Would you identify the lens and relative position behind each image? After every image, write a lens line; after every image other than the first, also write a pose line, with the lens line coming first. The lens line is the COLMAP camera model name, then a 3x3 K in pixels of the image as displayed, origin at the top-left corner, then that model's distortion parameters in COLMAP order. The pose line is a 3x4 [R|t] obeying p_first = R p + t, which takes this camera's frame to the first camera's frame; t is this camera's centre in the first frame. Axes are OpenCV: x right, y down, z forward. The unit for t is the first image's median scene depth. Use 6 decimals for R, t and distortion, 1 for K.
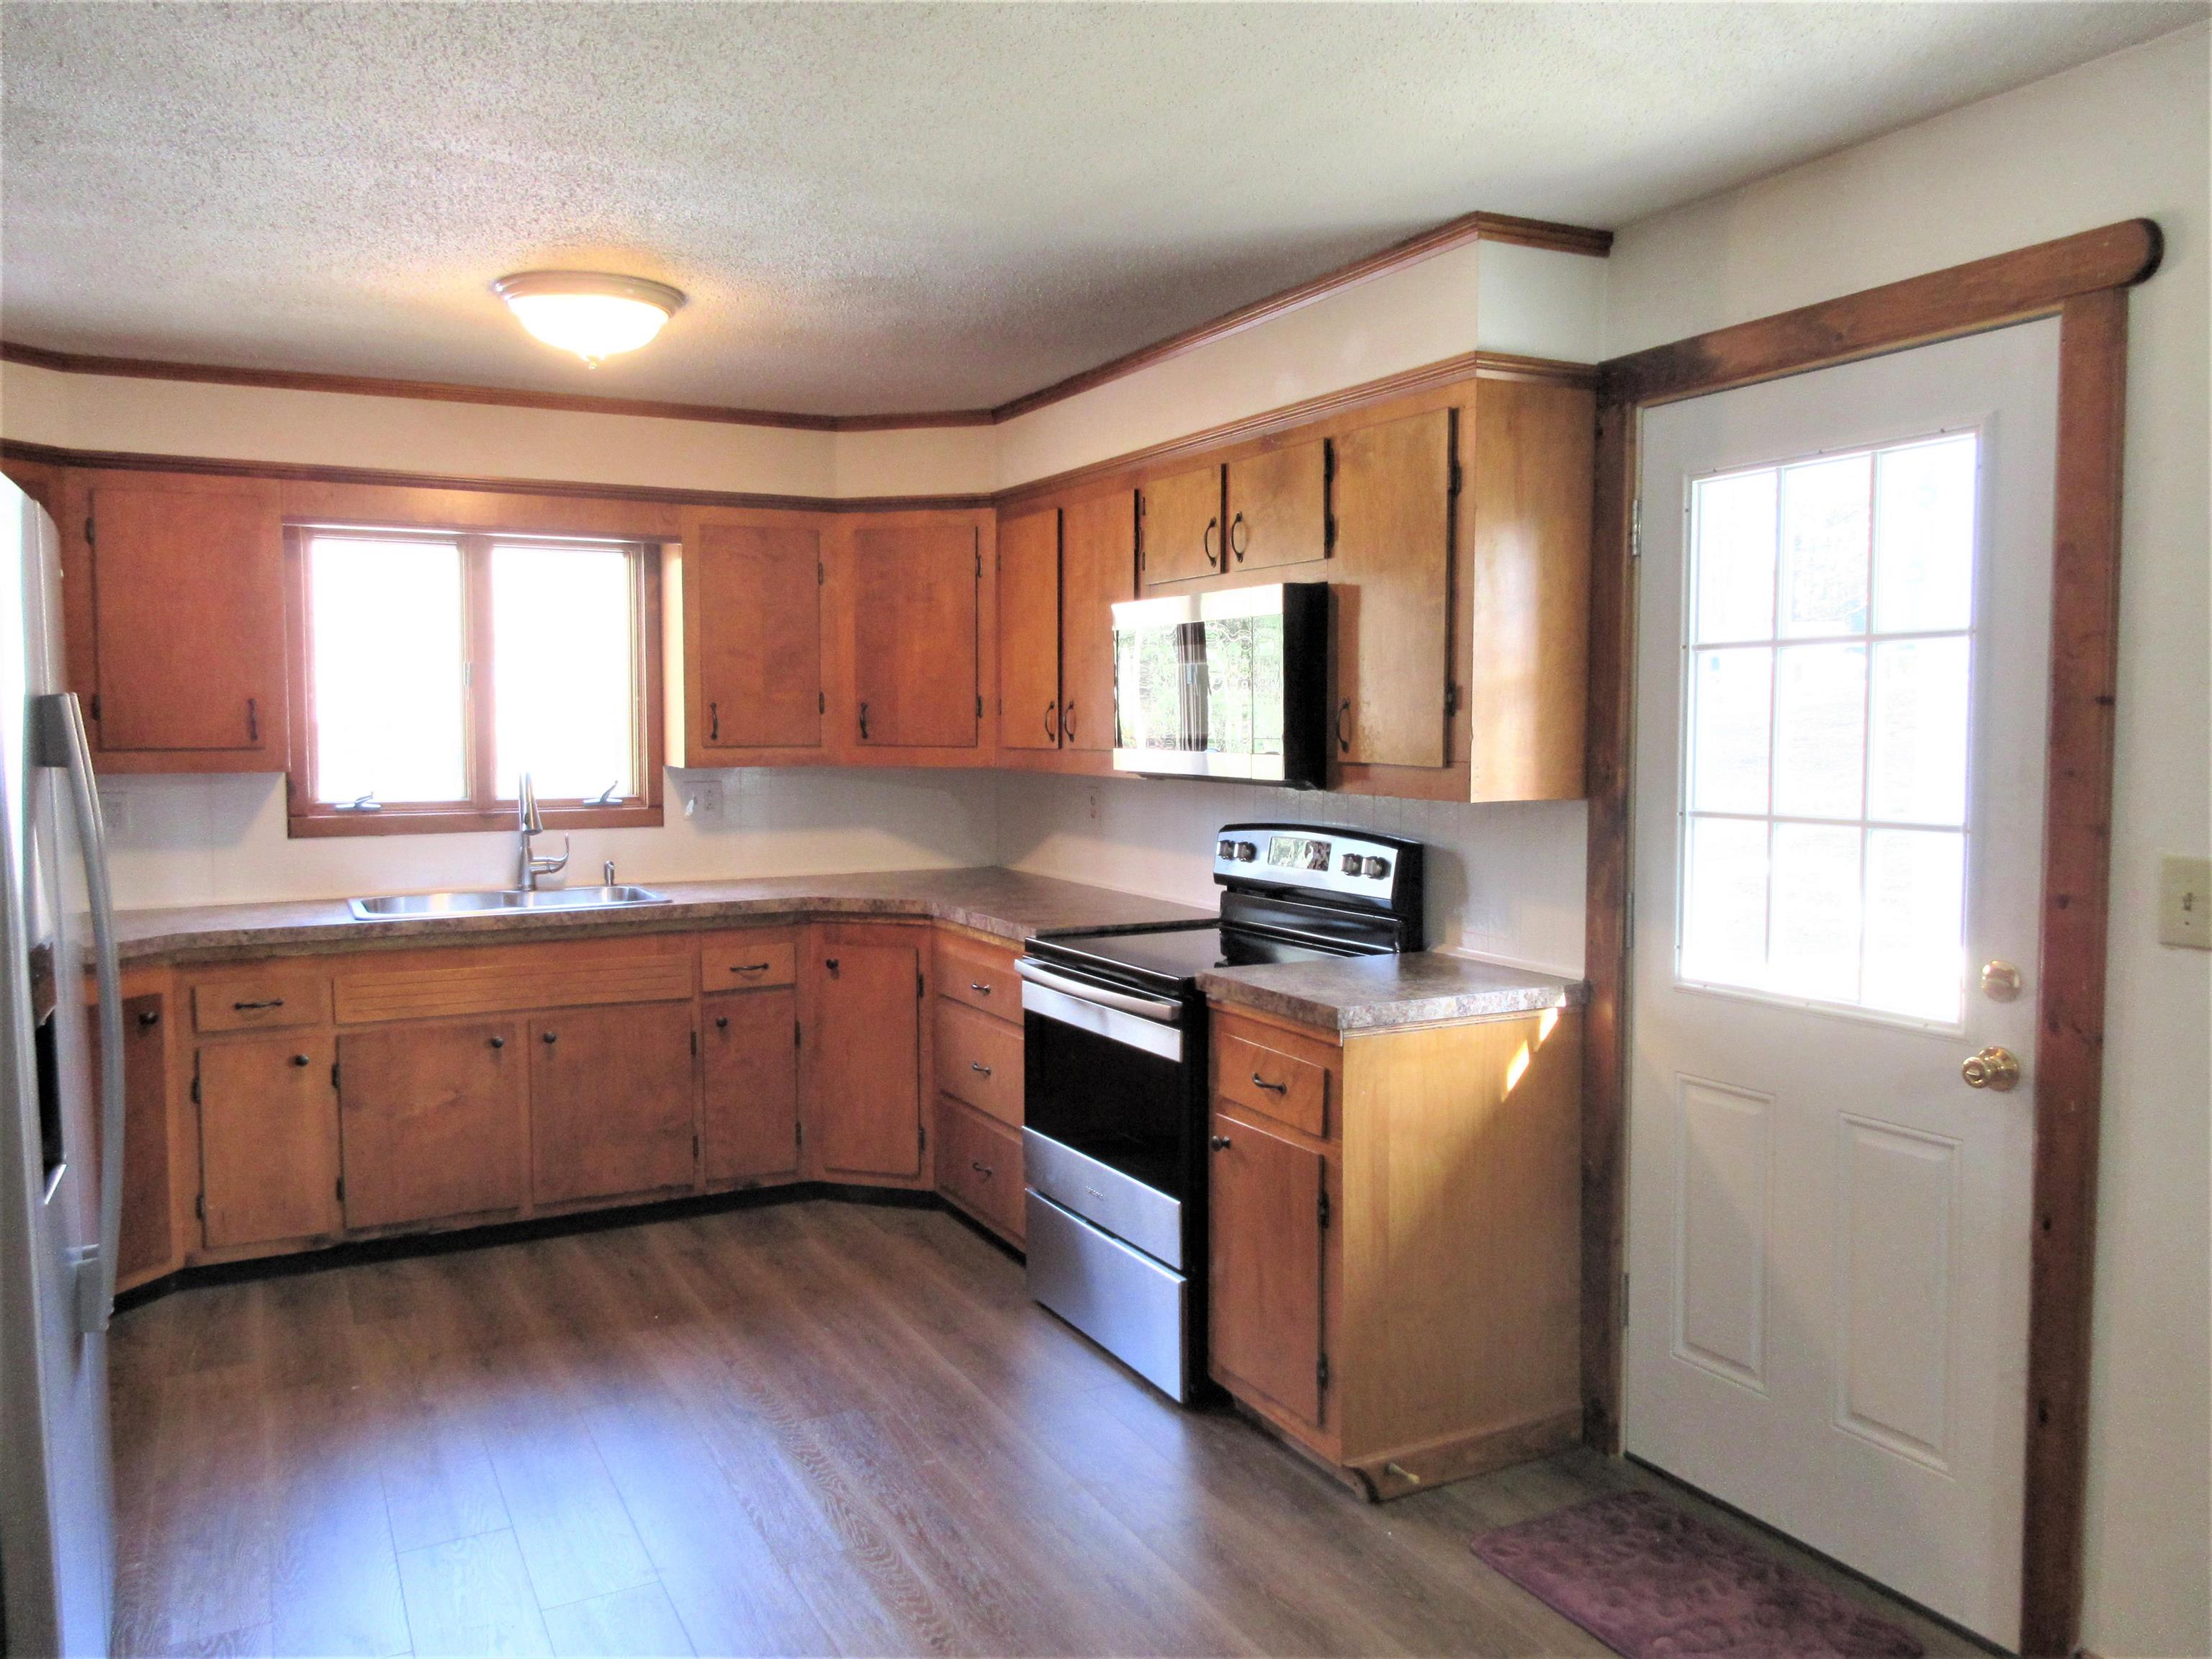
lens RADIAL K [[1633.7, 0, 1106.0], [0, 1633.7, 829.5], [0, 0, 1]] dist [-0.038585, 0.066056]
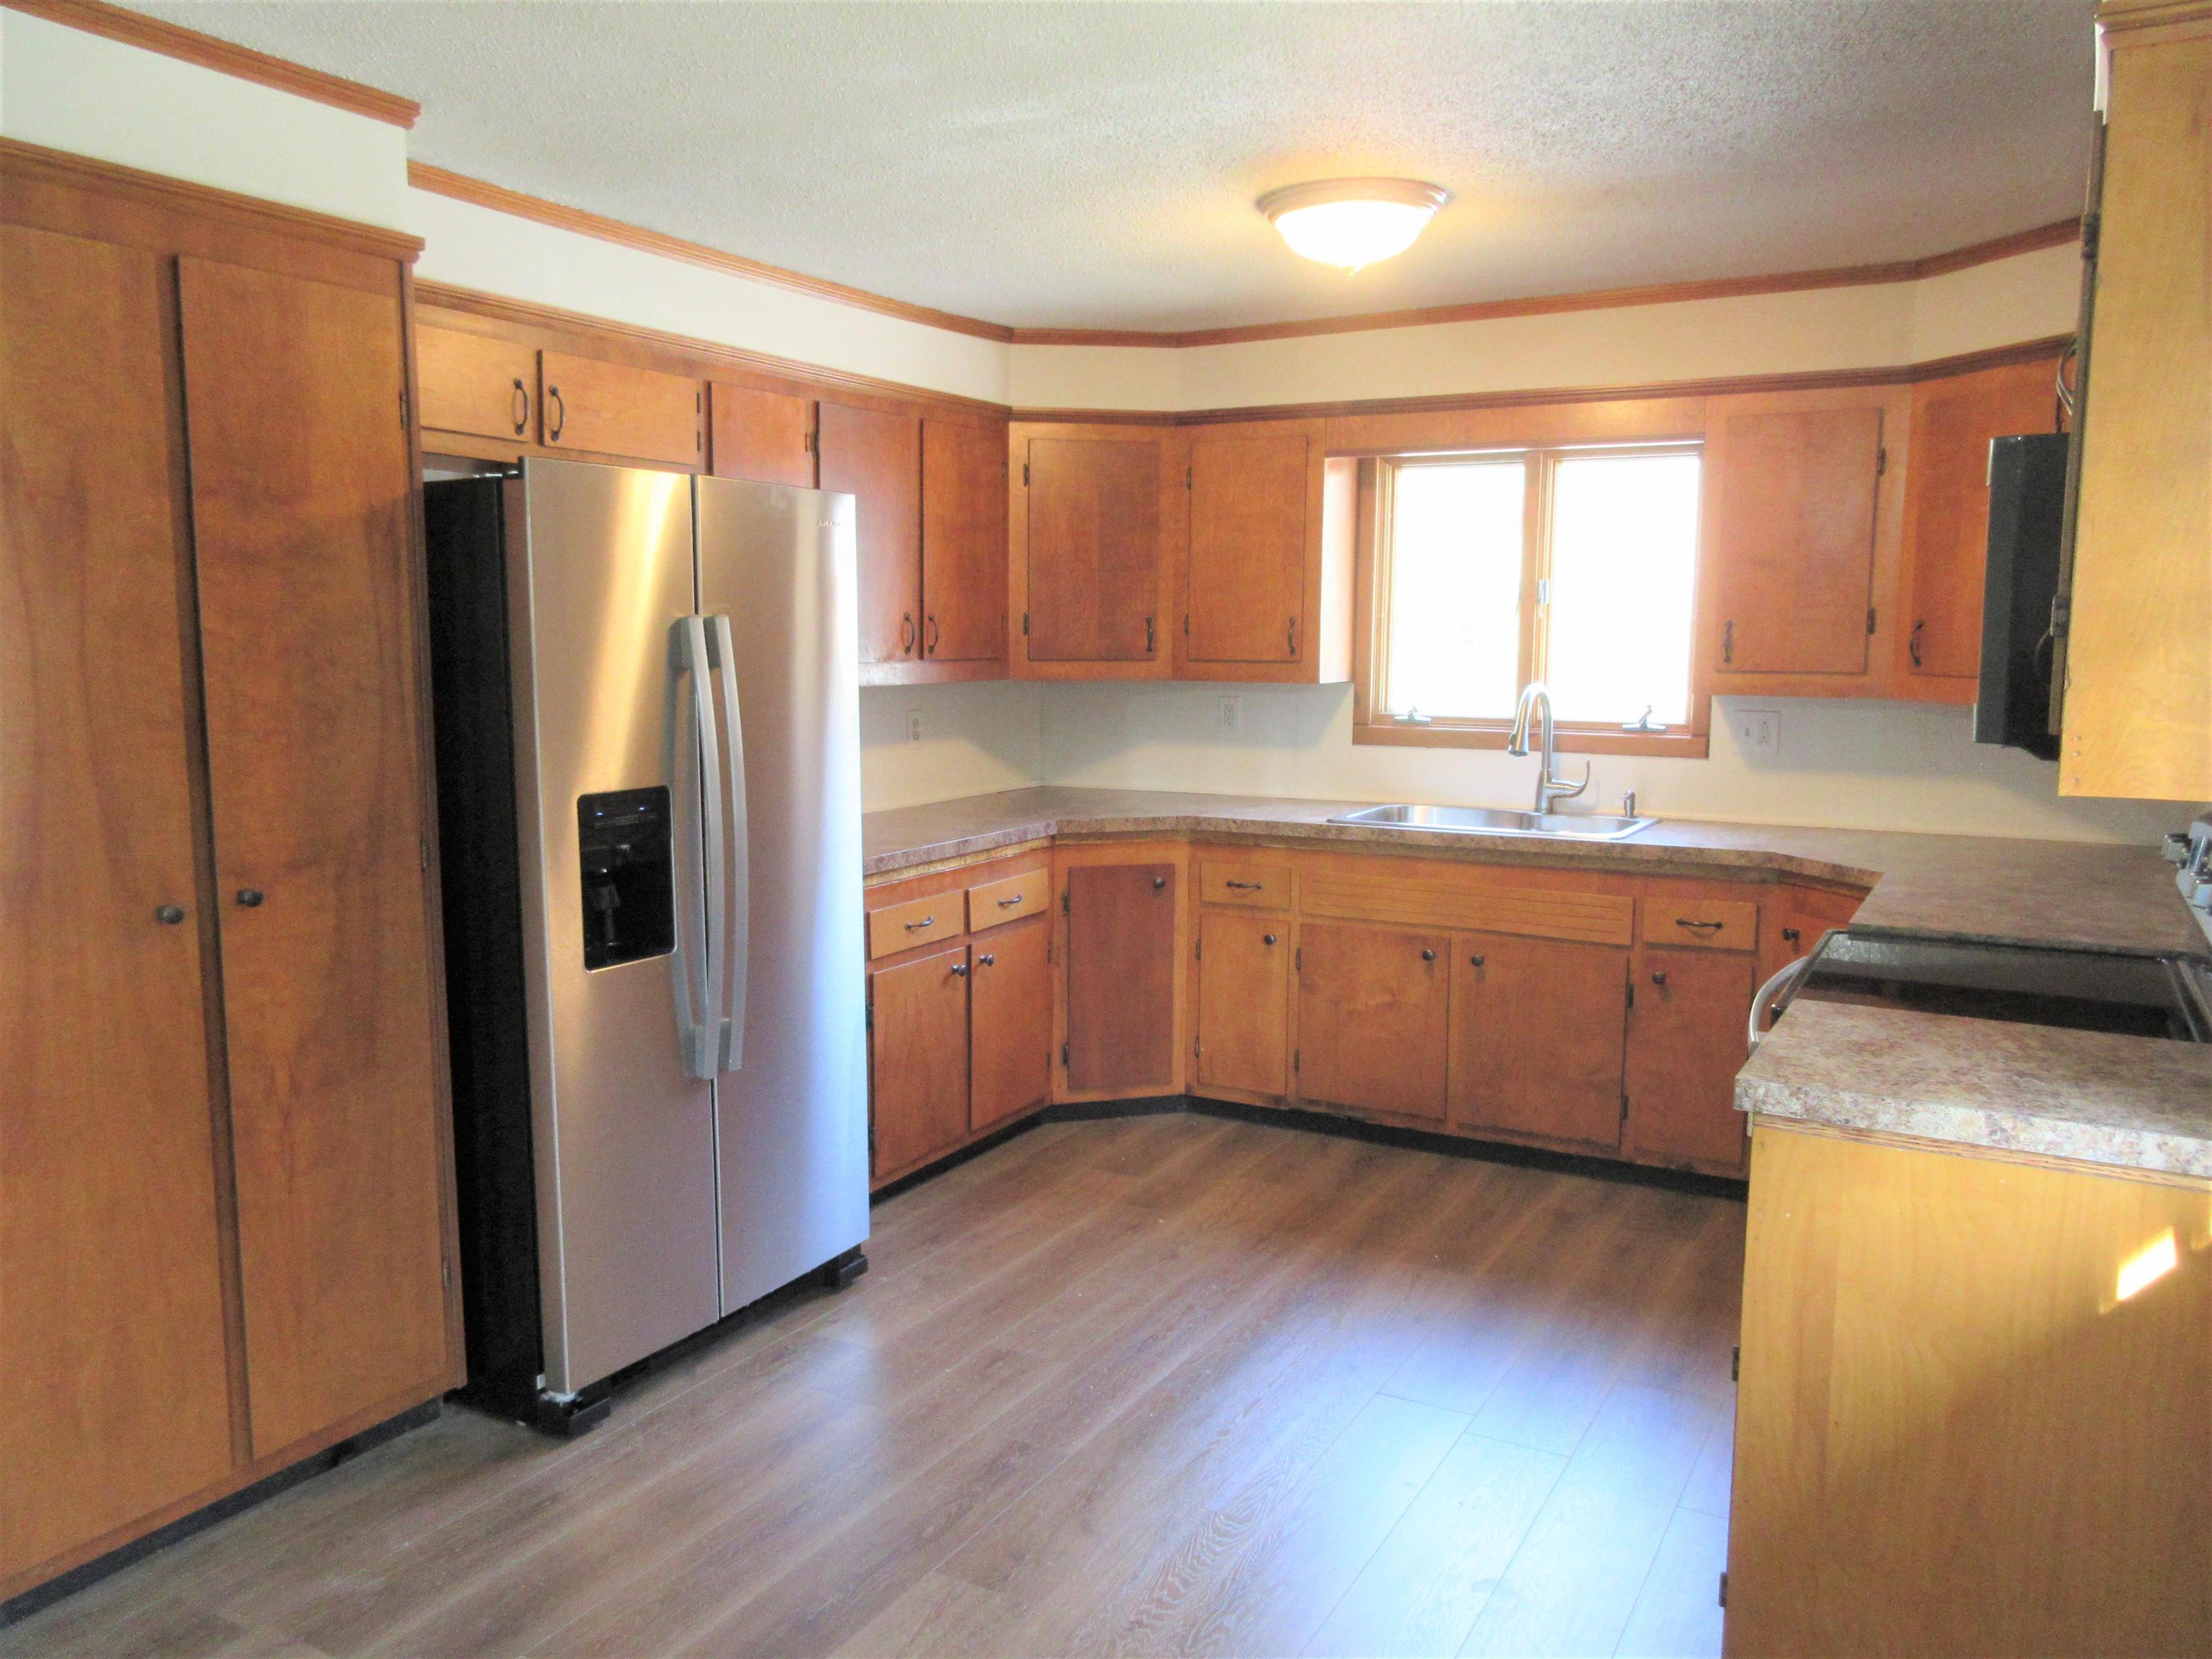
lens RADIAL K [[1636.2, 0, 1106.0], [0, 1636.2, 829.5], [0, 0, 1]] dist [0.001943, -0.002824]
pose [[0.544599, 0.106205, -0.831945, 0.360762], [-0.063190, 0.994326, 0.085570, -0.022836], [0.836313, 0.005970, 0.548220, 0.265834]]
